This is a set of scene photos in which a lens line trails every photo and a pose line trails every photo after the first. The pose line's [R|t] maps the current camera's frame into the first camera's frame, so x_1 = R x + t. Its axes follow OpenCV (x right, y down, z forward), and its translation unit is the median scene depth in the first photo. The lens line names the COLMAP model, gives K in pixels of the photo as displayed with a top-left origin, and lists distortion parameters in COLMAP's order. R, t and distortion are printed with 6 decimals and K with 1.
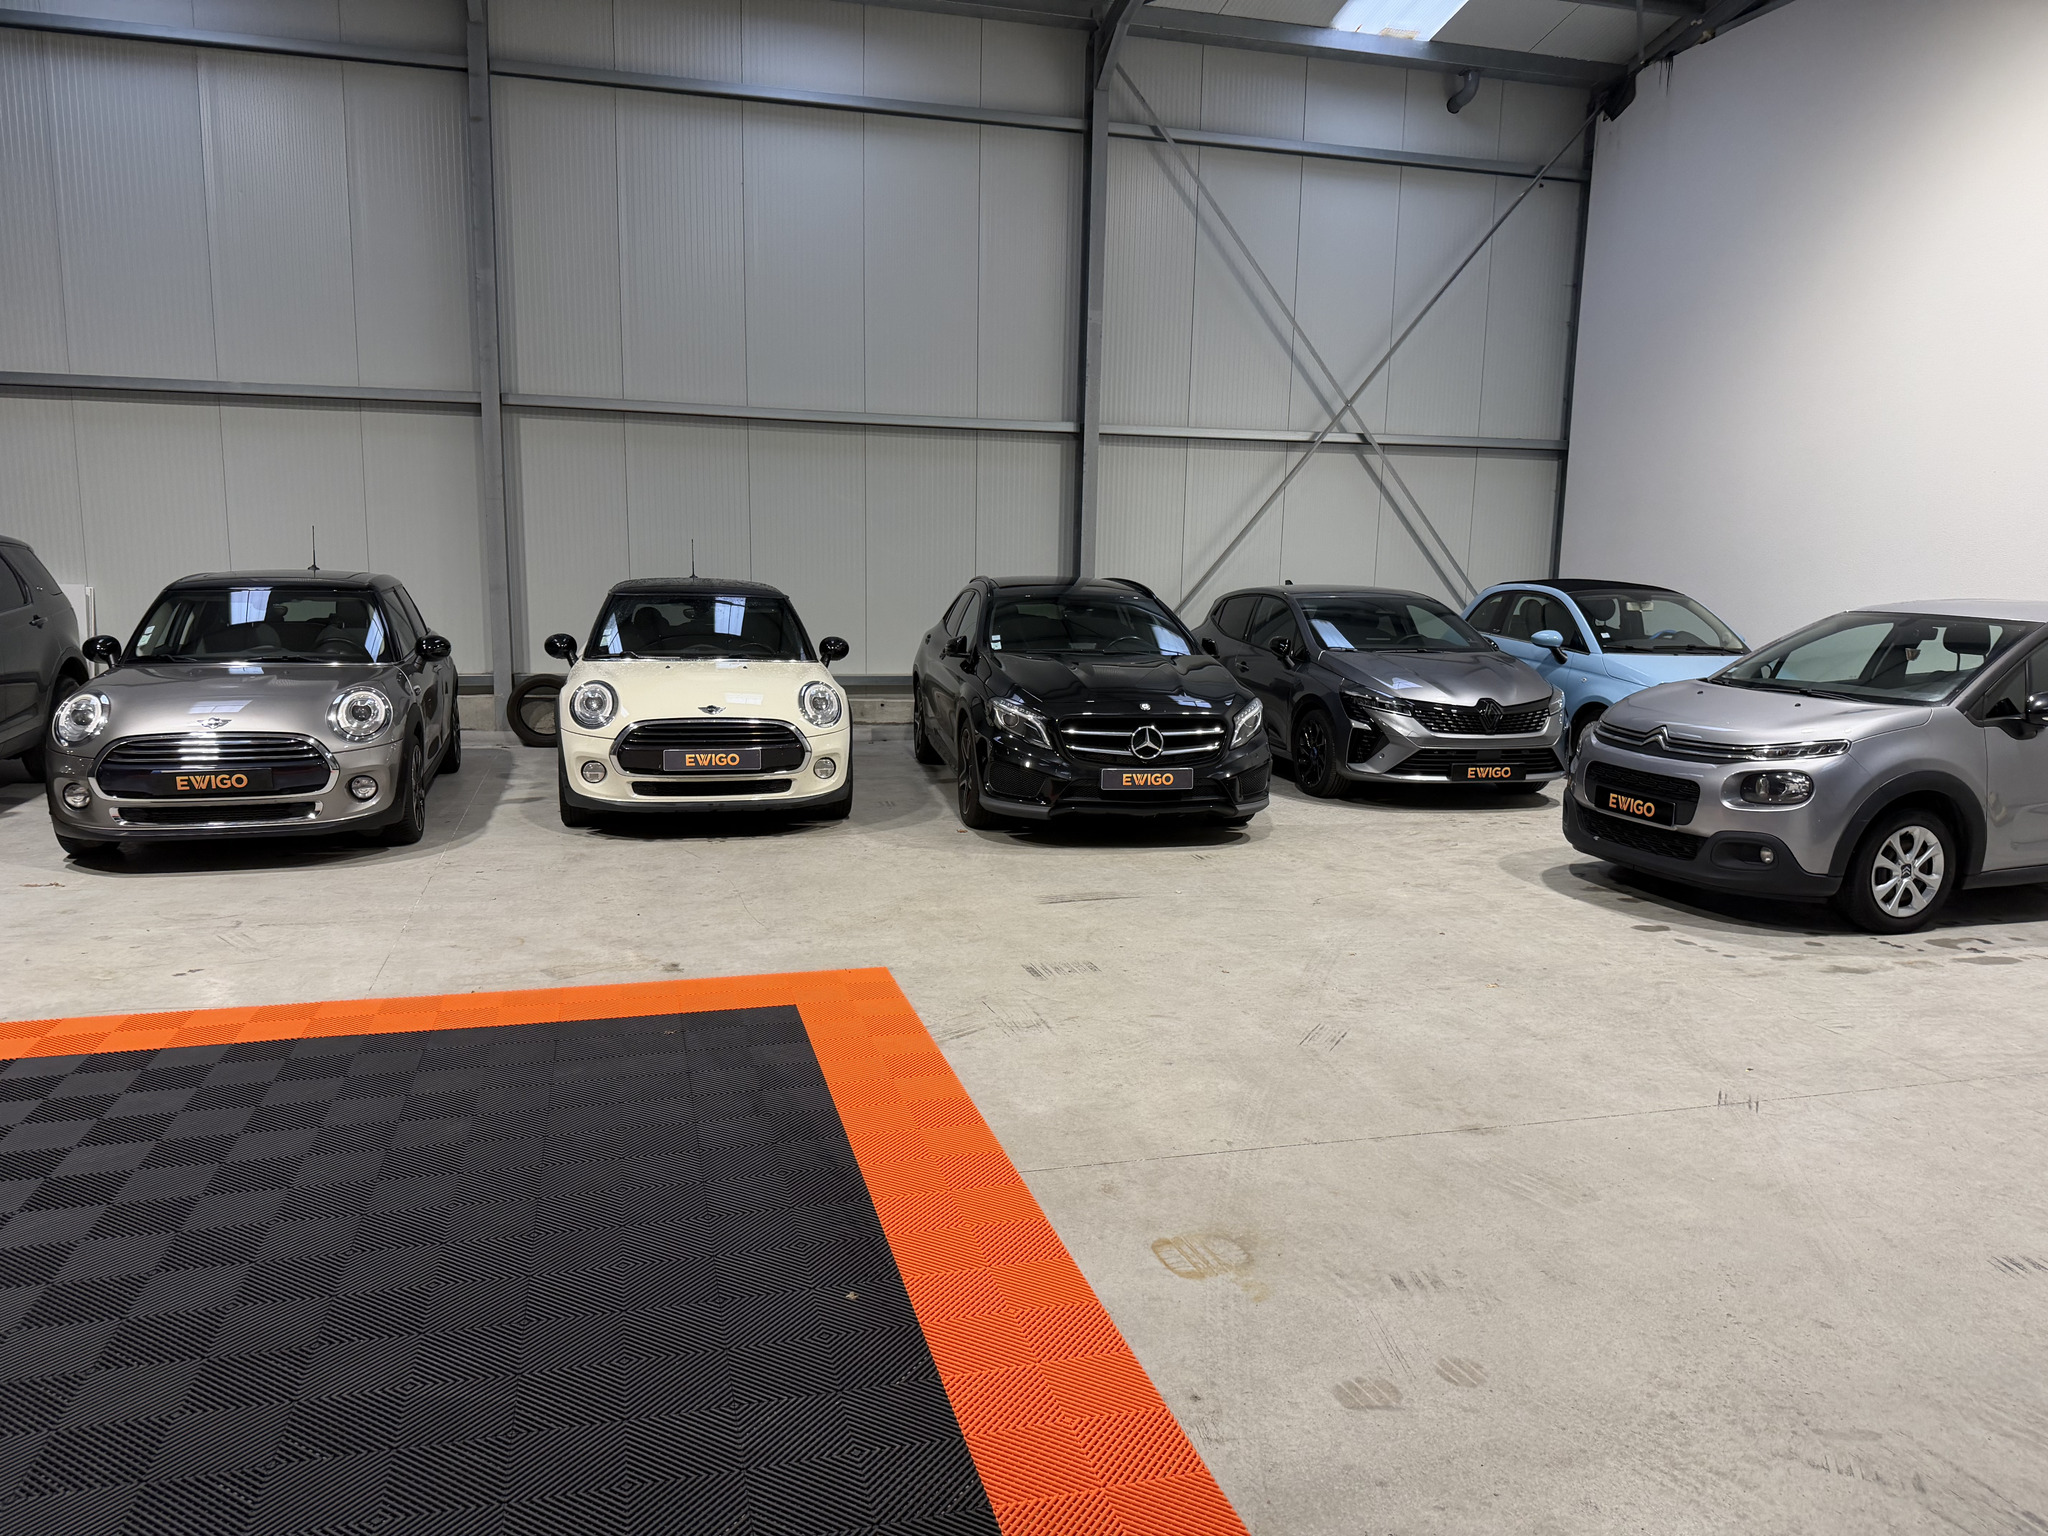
lens RADIAL K [[1464.7, 0, 1006.7], [0, 1464.7, 774.0], [0, 0, 1]] dist [-0.002544, -0.001145]
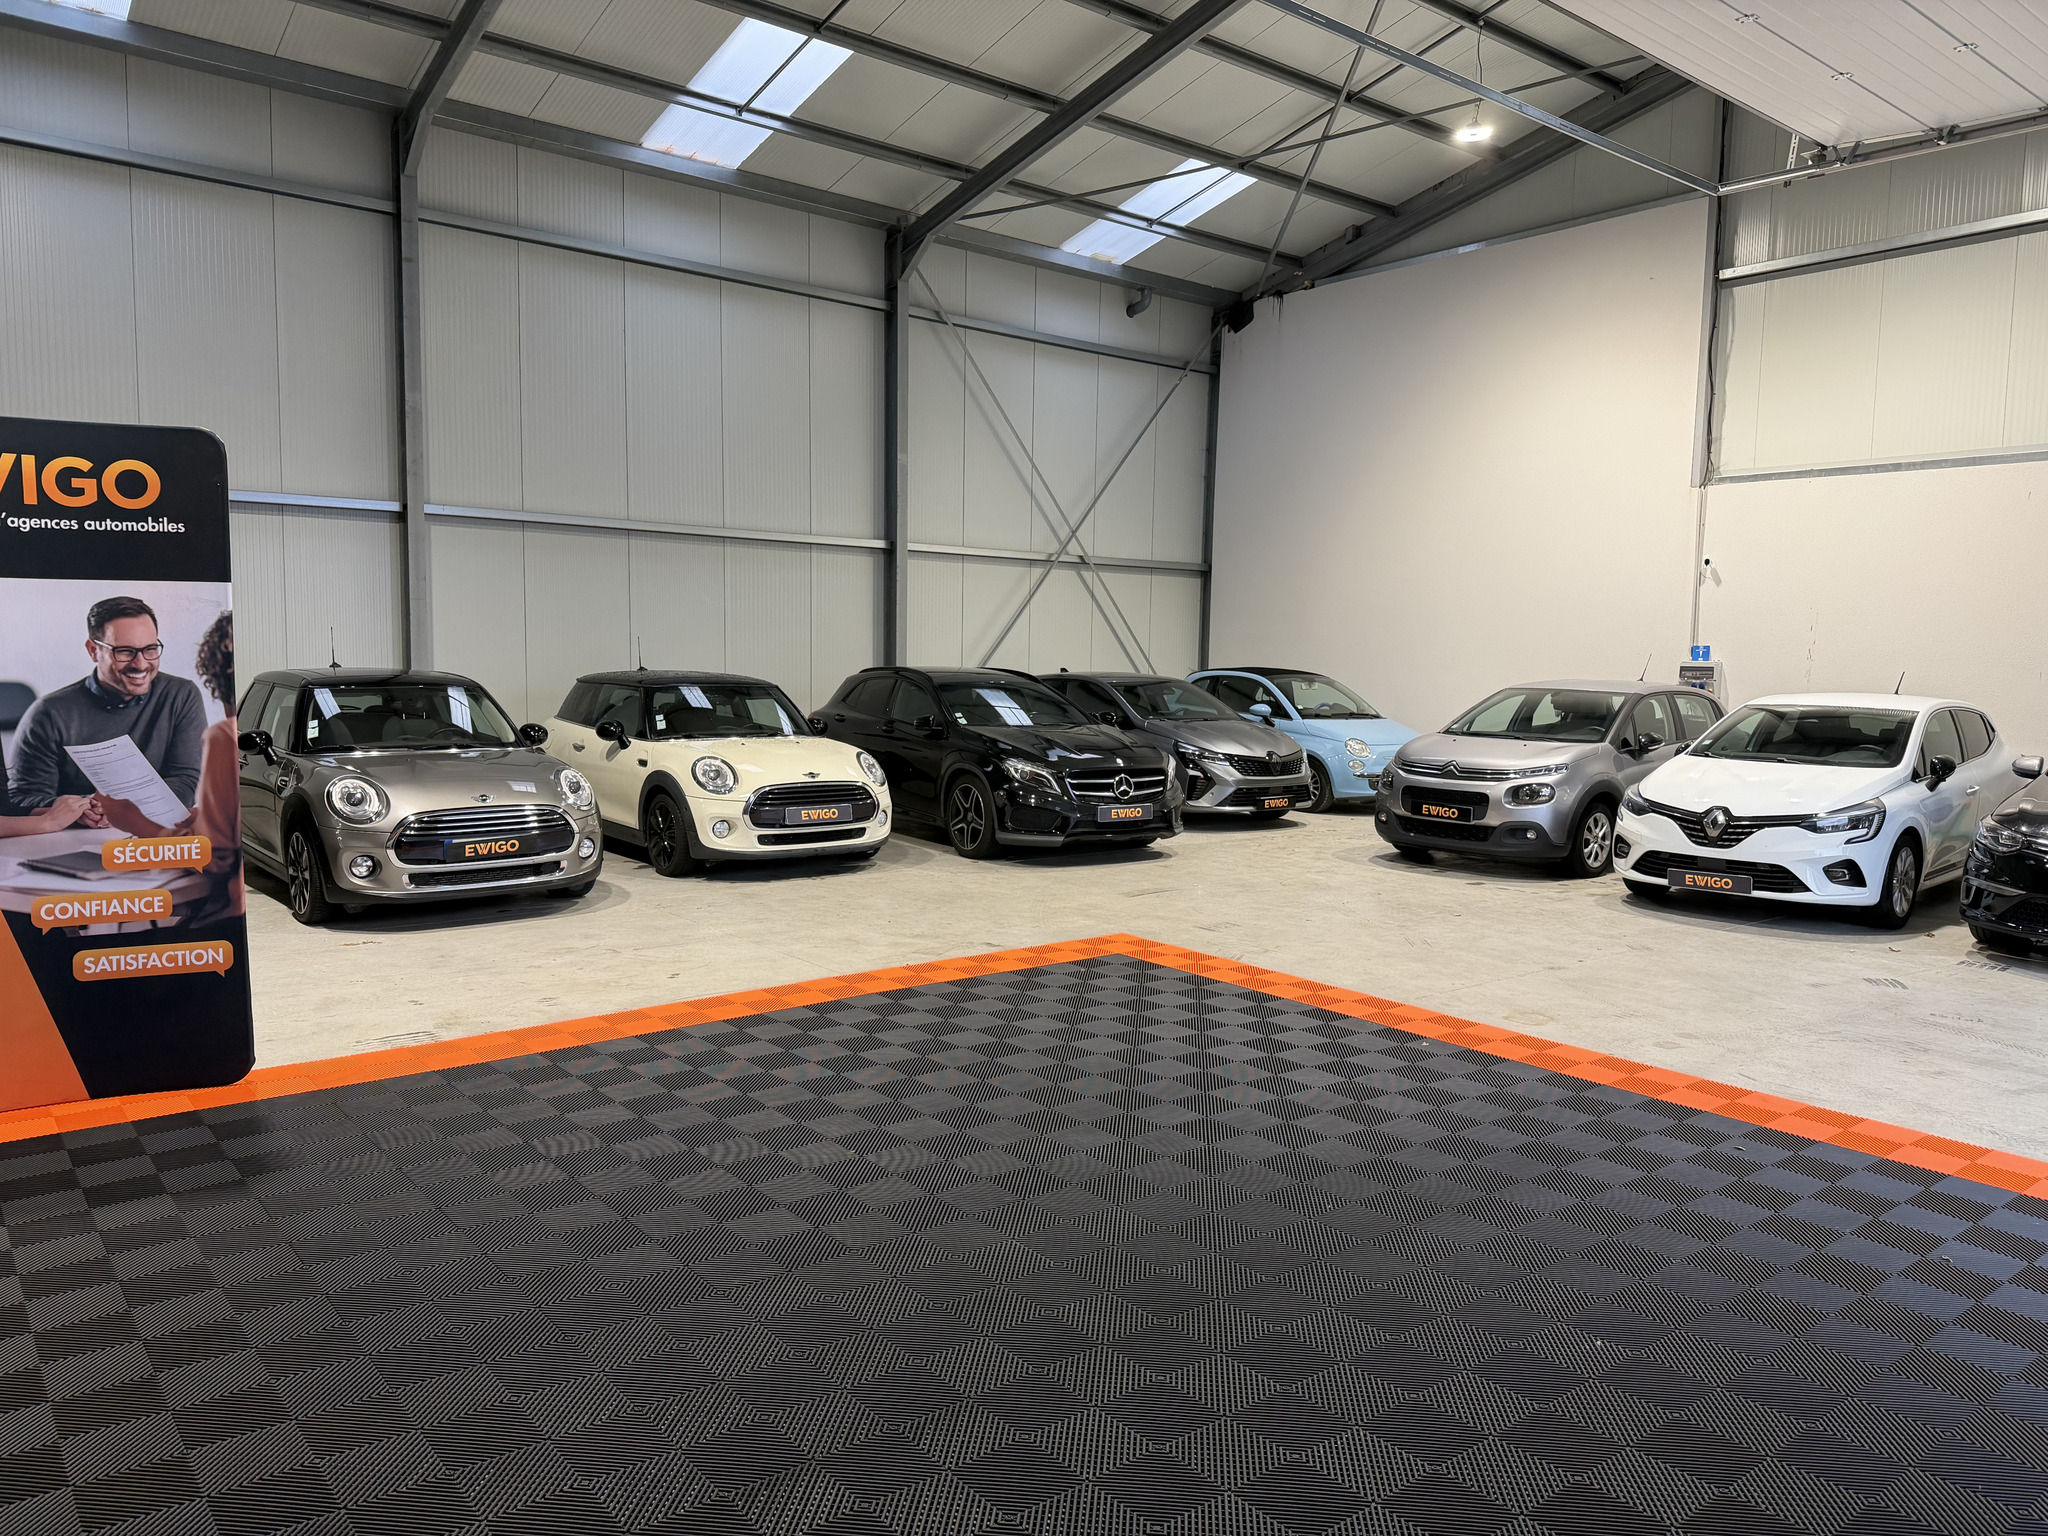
lens RADIAL K [[1397.3, 0, 1018.5], [0, 1397.3, 804.0], [0, 0, 1]] dist [0.001751, -0.001409]
pose [[0.920295, -0.045413, 0.388580, -0.500596], [0.056952, 0.998211, -0.018222, 0.012988], [-0.387057, 0.038900, 0.921235, -0.188936]]
